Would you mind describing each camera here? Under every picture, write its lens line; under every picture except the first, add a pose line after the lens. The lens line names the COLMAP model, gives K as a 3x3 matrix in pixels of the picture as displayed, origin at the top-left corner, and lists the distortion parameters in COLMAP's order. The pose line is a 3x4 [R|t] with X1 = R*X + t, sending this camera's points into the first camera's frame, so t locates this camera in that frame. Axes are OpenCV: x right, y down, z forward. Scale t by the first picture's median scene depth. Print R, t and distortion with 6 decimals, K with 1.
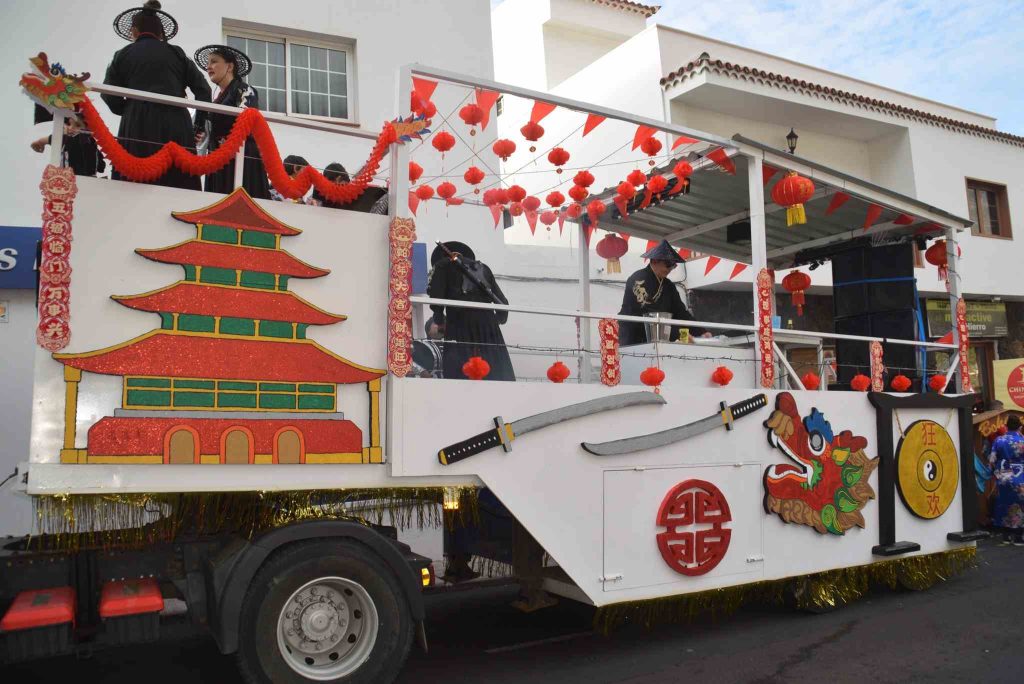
lens RADIAL K [[853.4, 0, 526.3], [0, 853.4, 364.5], [0, 0, 1]] dist [-0.200064, 0.193339]
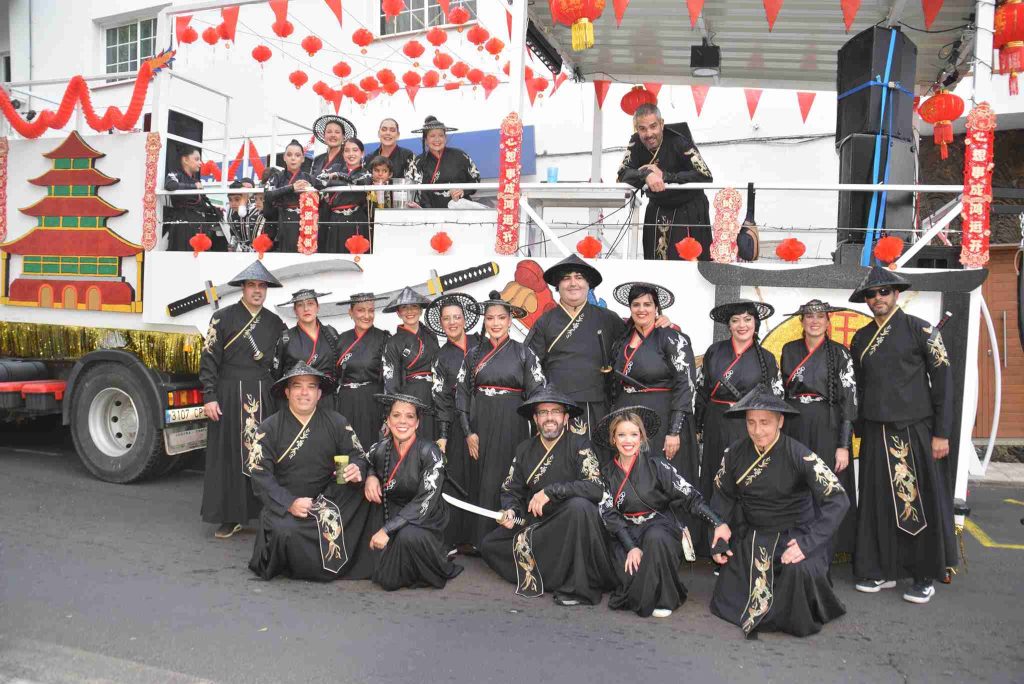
lens RADIAL K [[853.4, 0, 526.3], [0, 853.4, 364.5], [0, 0, 1]] dist [-0.200064, 0.193339]
pose [[0.636374, 0.083127, -0.766889, 1.034930], [0.015722, 0.992572, 0.120636, 0.036678], [0.771221, -0.088826, 0.630340, 0.499778]]
